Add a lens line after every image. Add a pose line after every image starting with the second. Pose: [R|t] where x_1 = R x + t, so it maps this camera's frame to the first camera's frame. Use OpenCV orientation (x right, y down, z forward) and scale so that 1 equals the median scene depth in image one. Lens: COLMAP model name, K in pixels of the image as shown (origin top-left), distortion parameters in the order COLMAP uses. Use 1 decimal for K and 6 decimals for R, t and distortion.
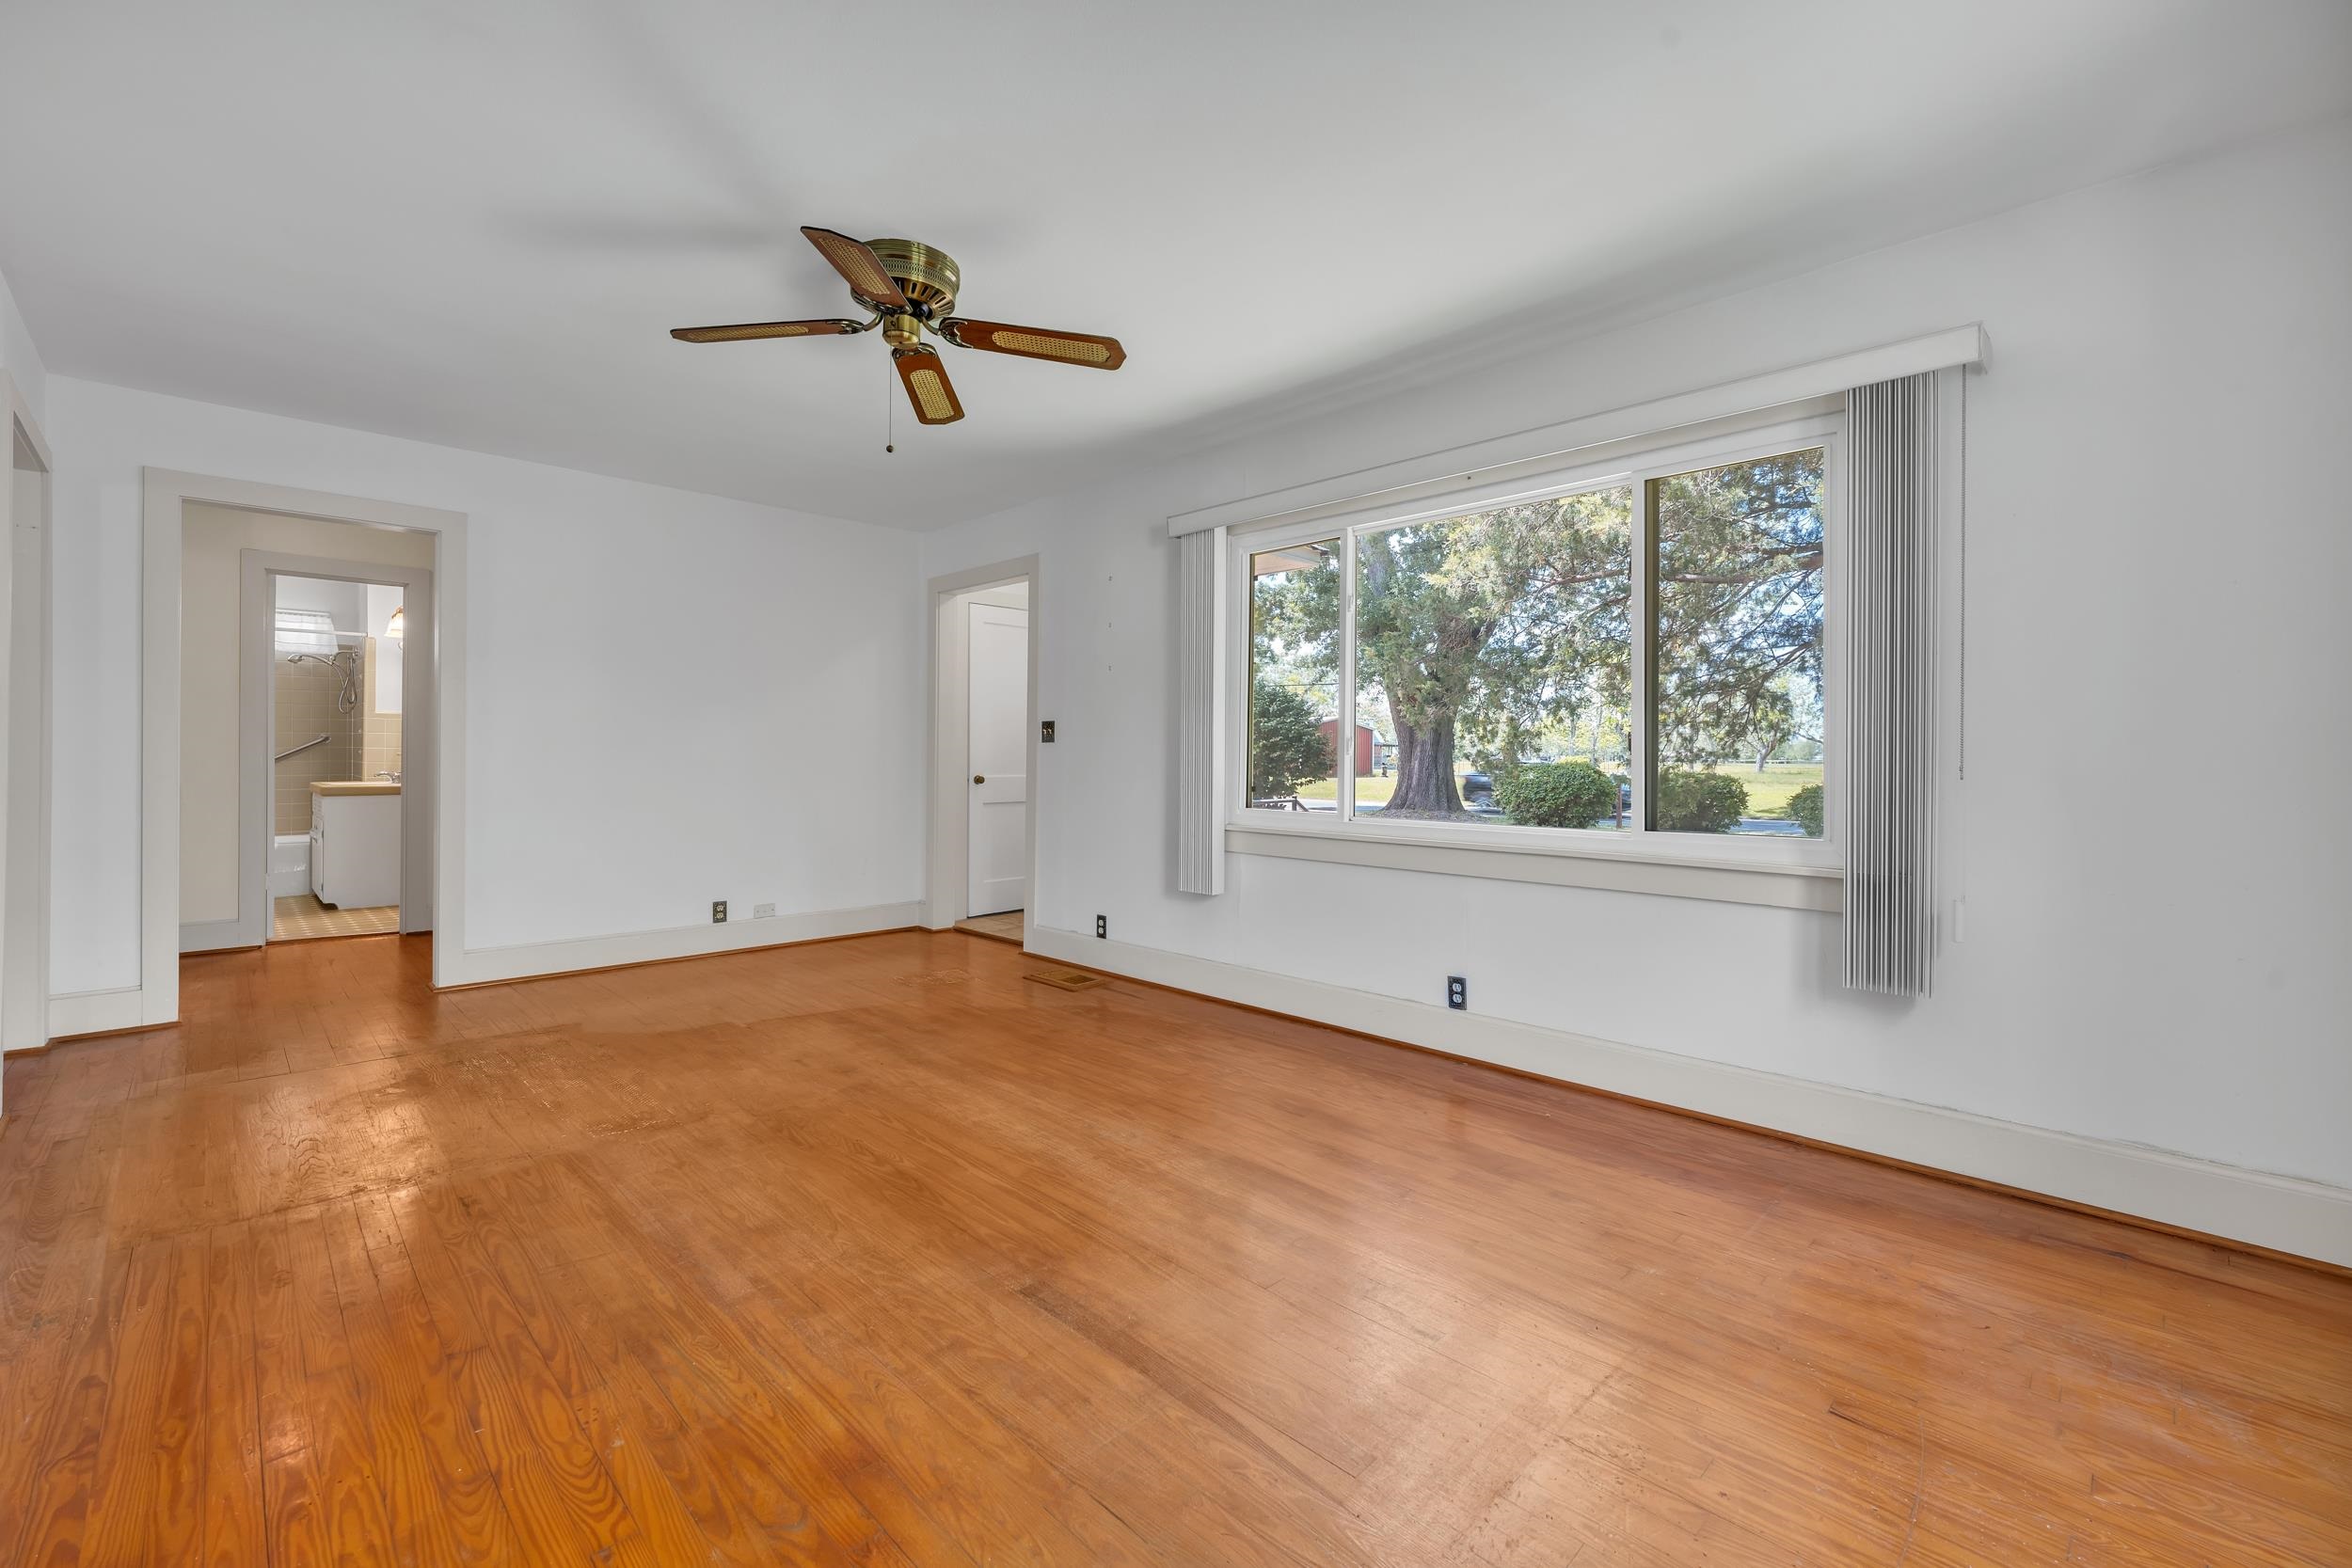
lens RADIAL K [[992.7, 0, 1168.1], [0, 992.7, 728.0], [0, 0, 1]] dist [-0.000146, 0.000055]
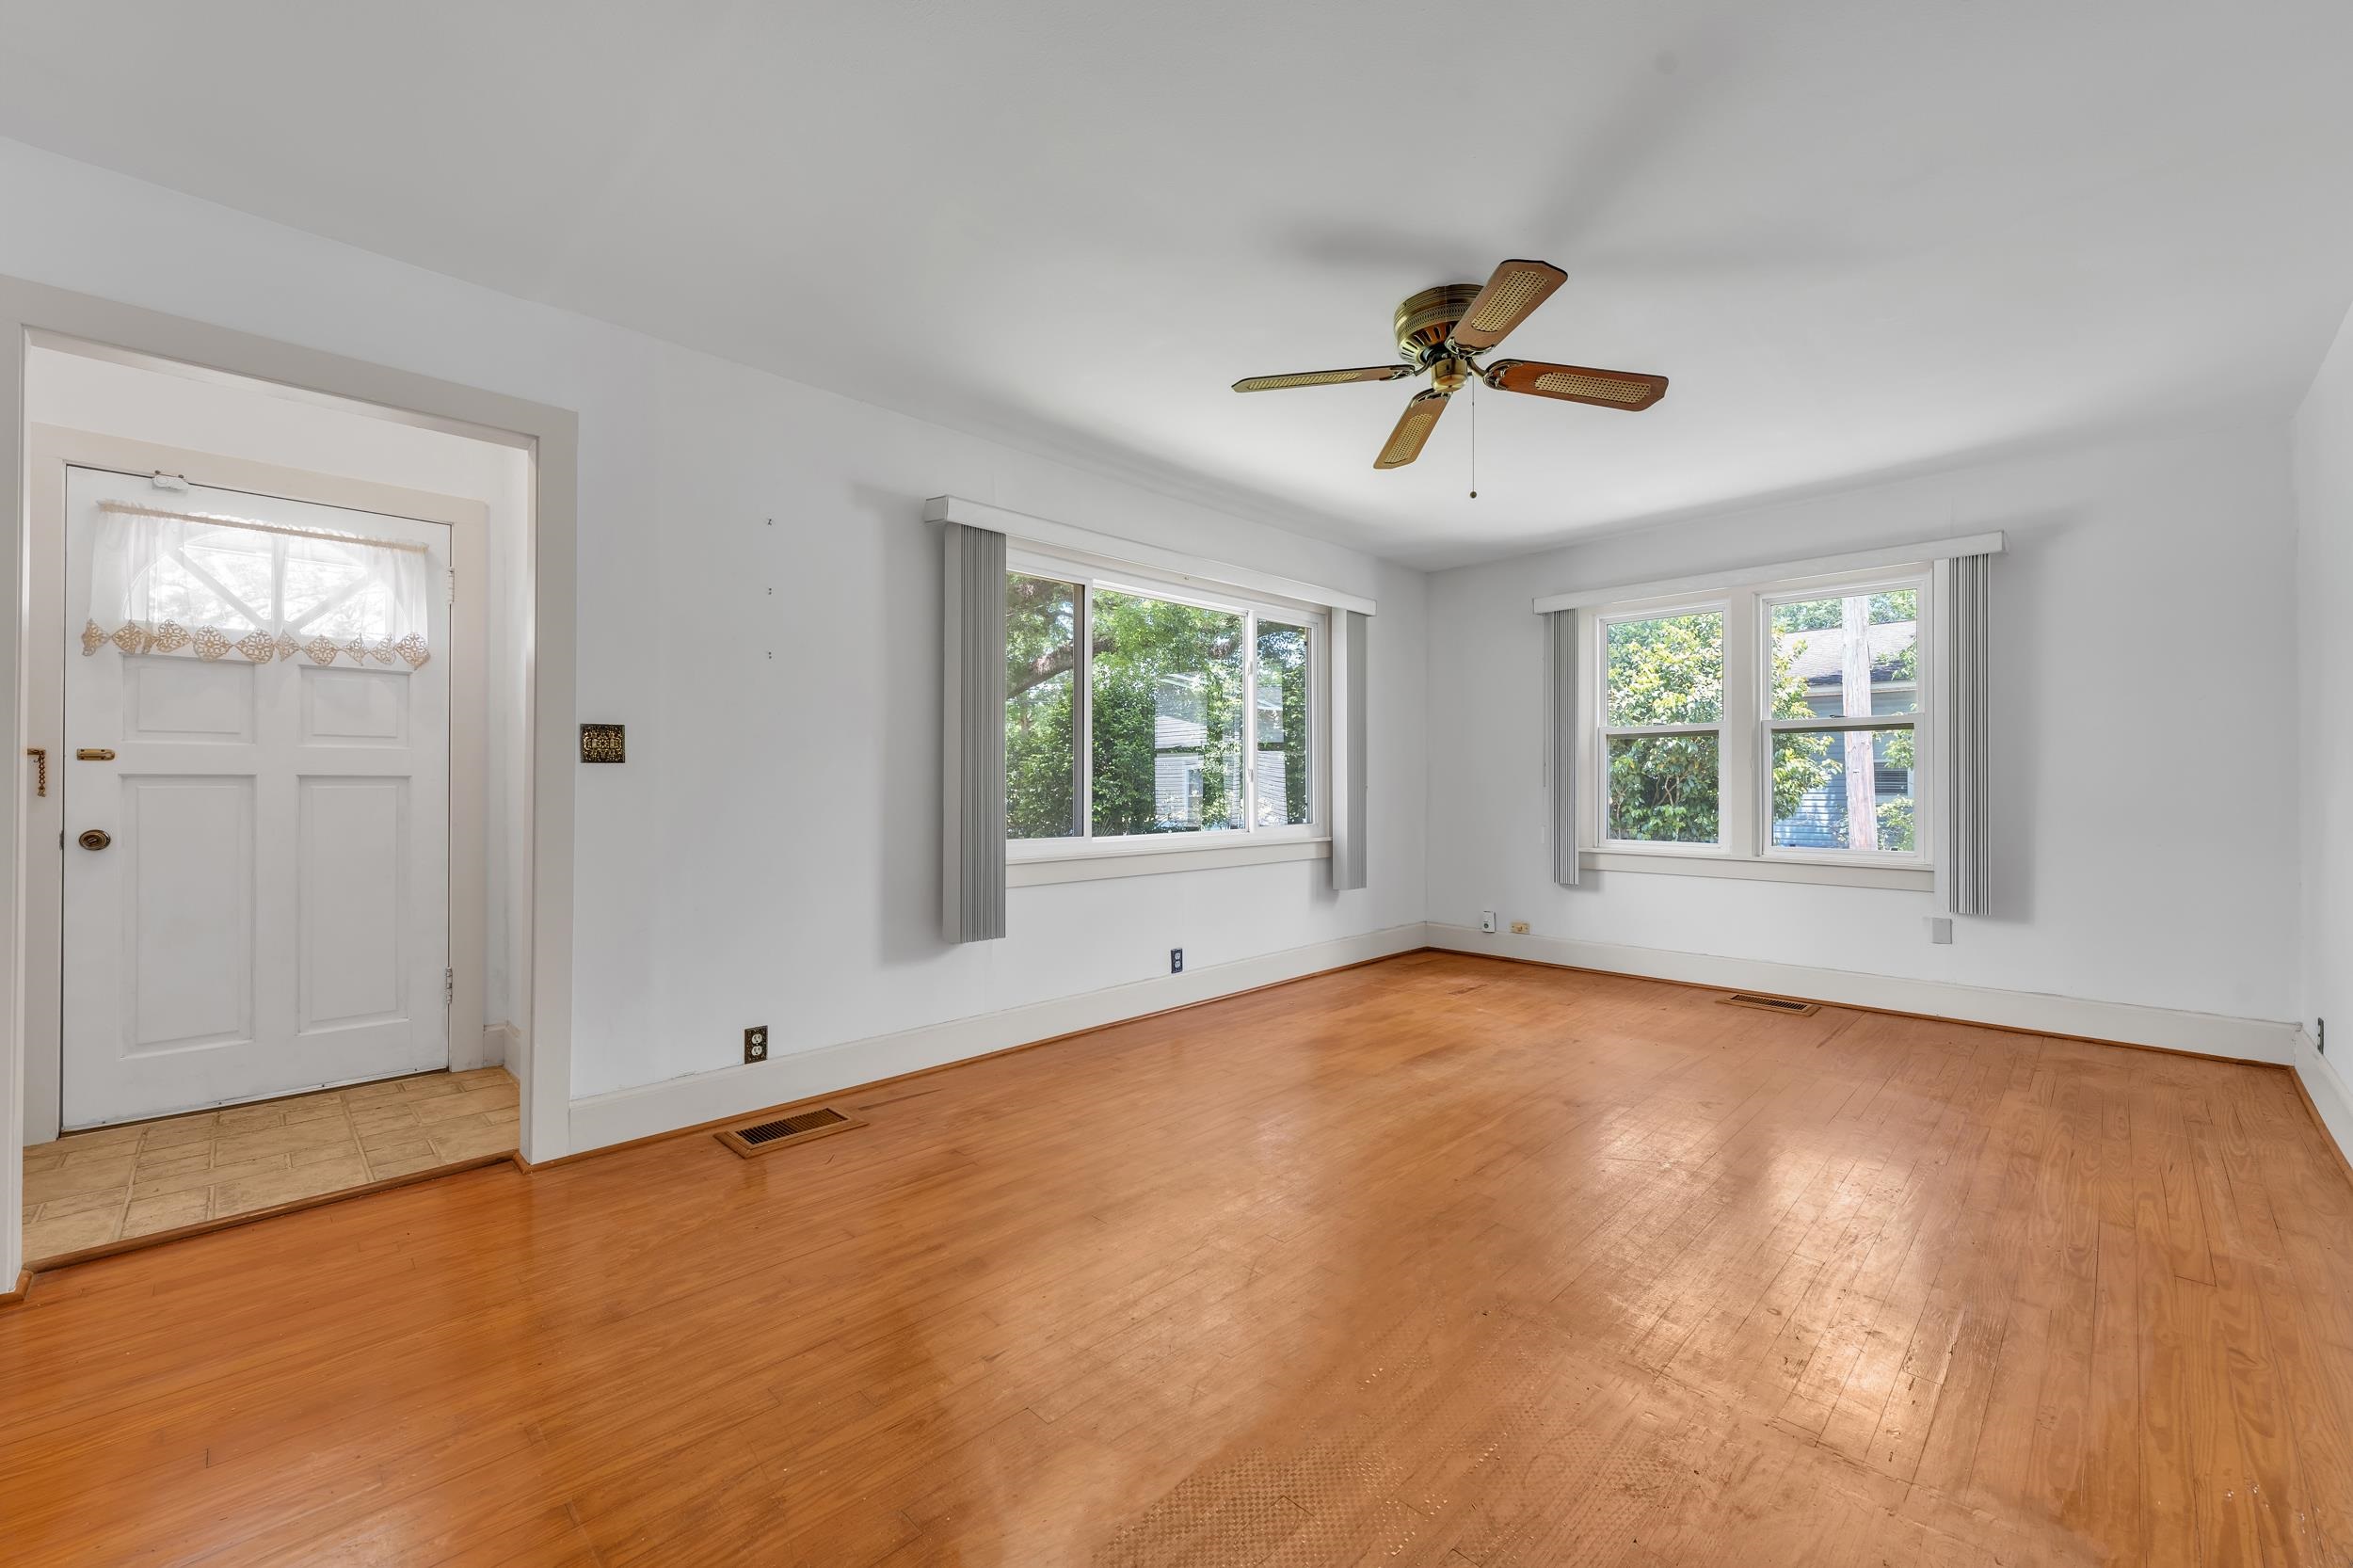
lens RADIAL K [[923.3, 0, 1189.7], [0, 923.3, 774.4], [0, 0, 1]] dist [0.001405, -0.000111]
pose [[-0.018863, 0.003854, 0.999815, -1.249773], [-0.029619, 0.999552, -0.004412, 0.025753], [-0.999383, -0.029697, -0.018740, 1.319038]]
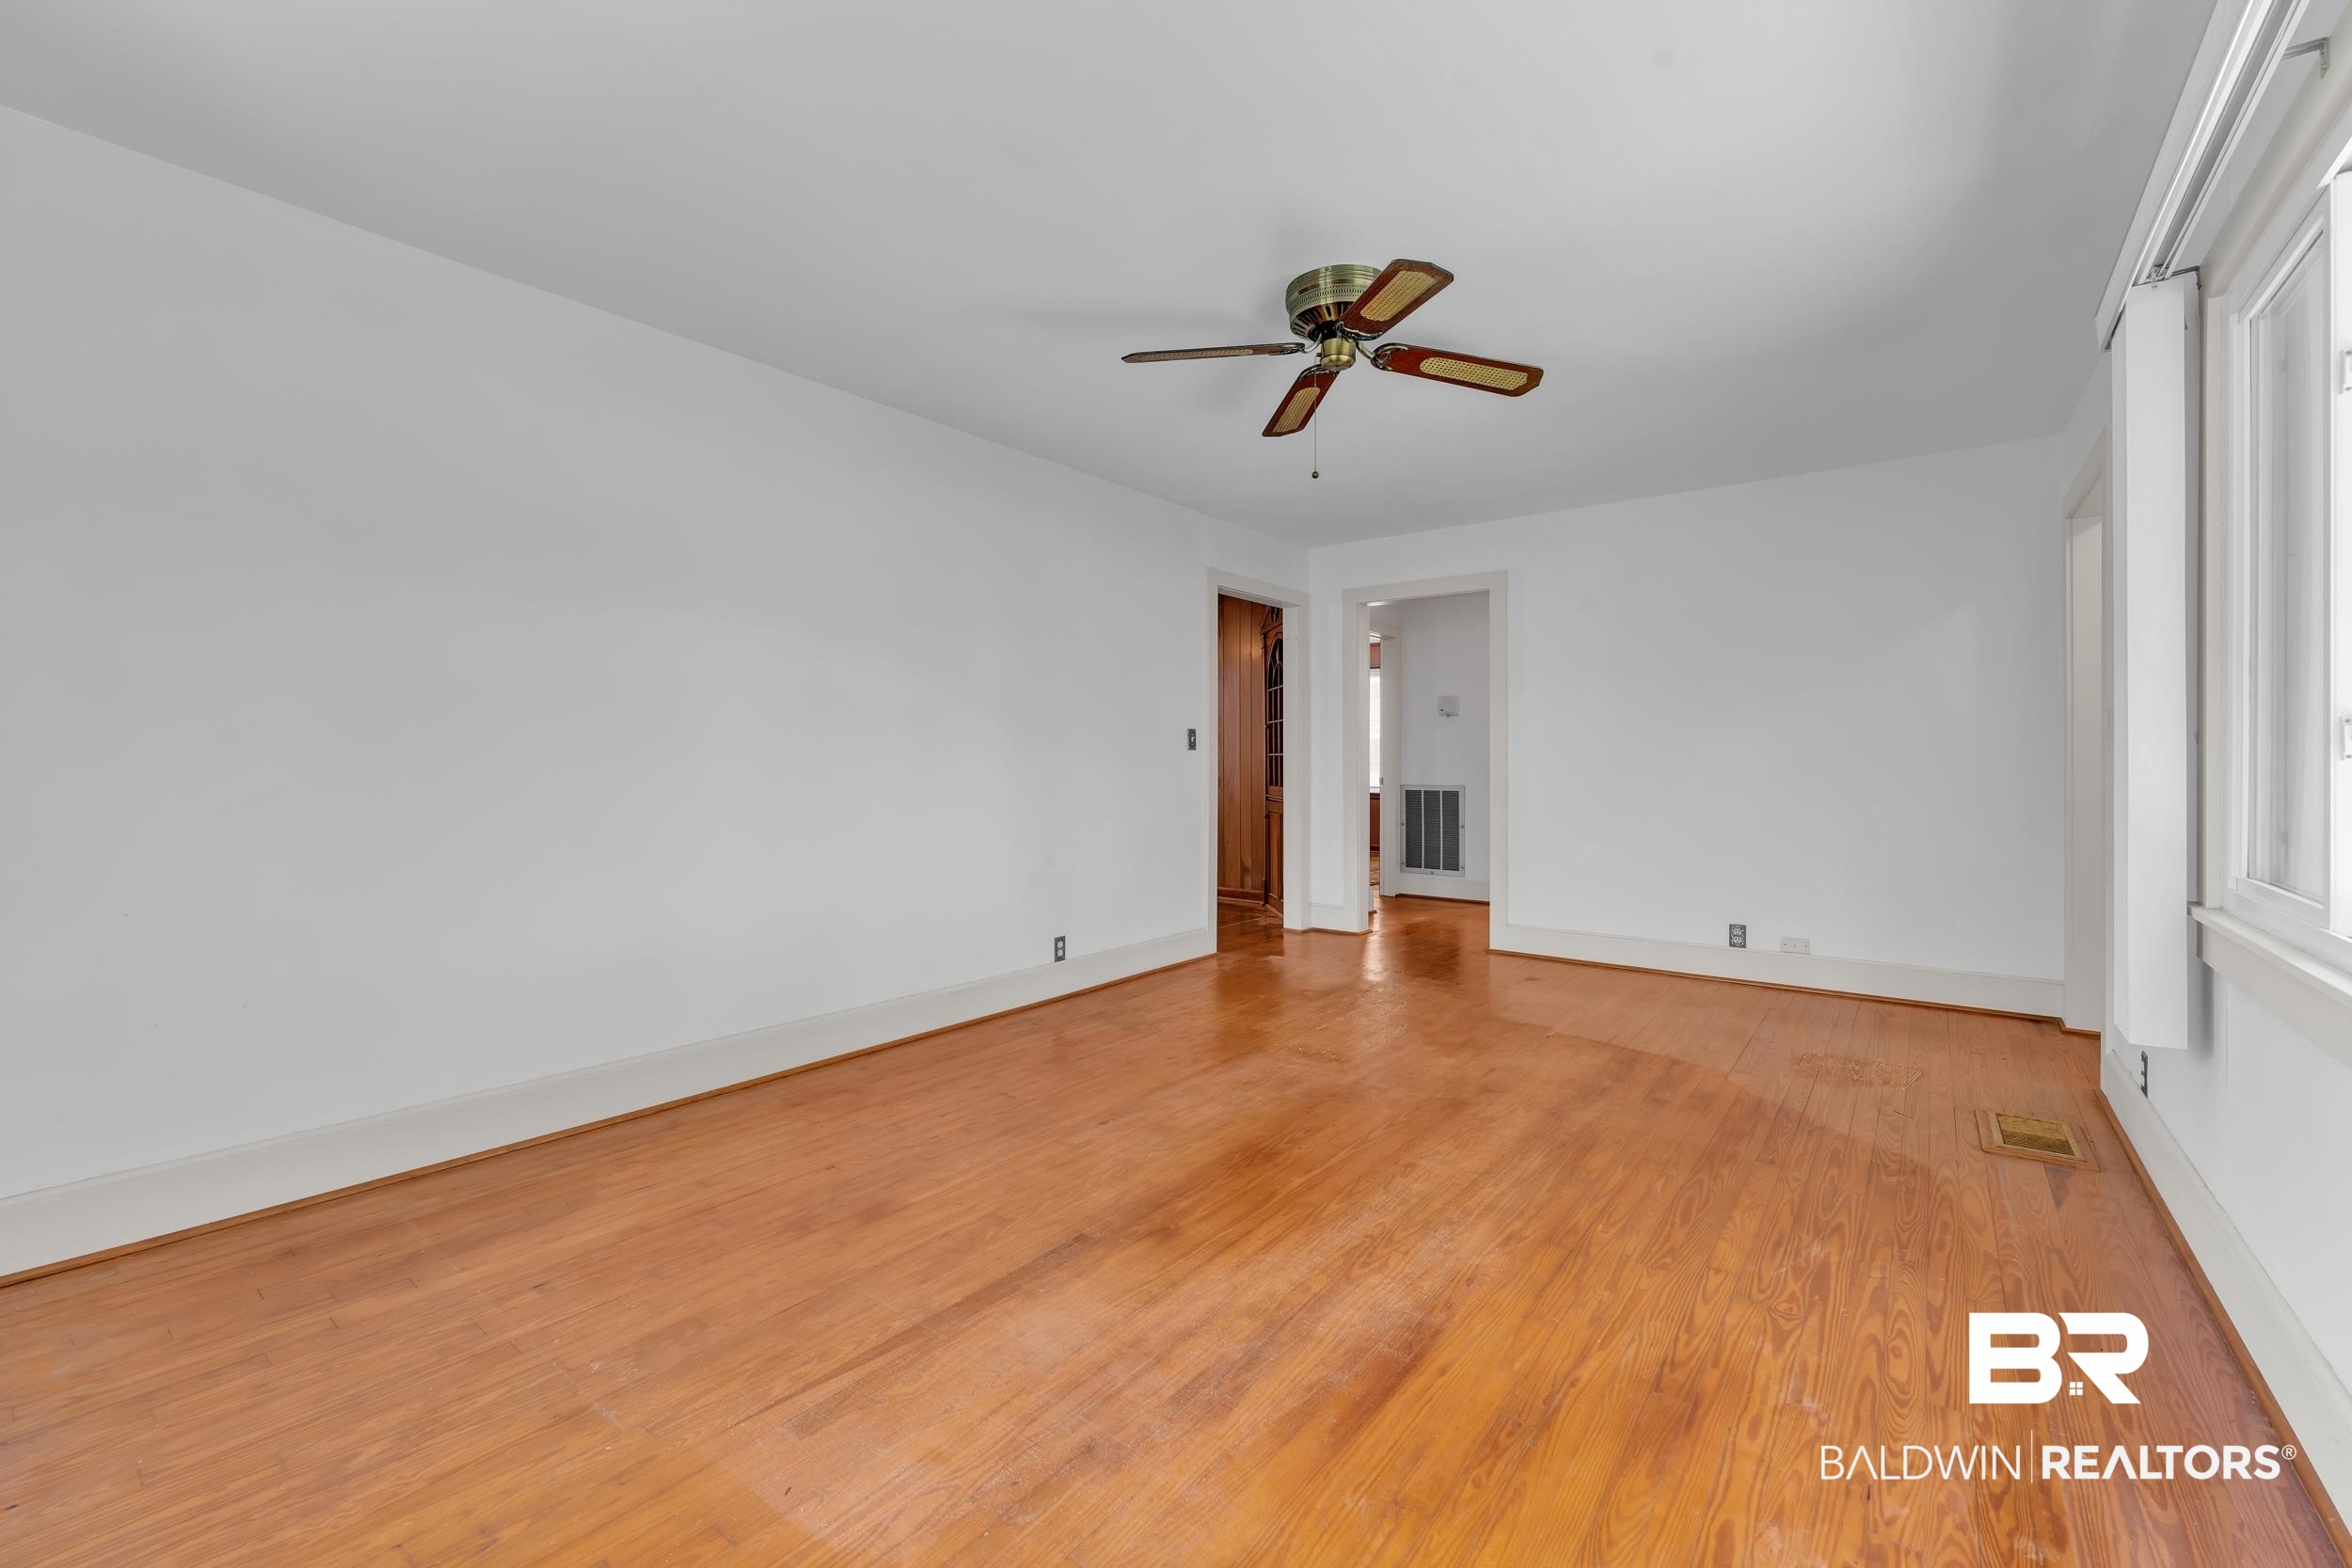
lens RADIAL K [[965.3, 0, 1171.7], [0, 965.3, 752.1], [0, 0, 1]] dist [0.000012, 0.000063]
pose [[0.131767, -0.013313, -0.991191, 0.719769], [0.027985, 0.999561, -0.009705, 0.017298], [0.990886, -0.026460, 0.132082, 0.713779]]
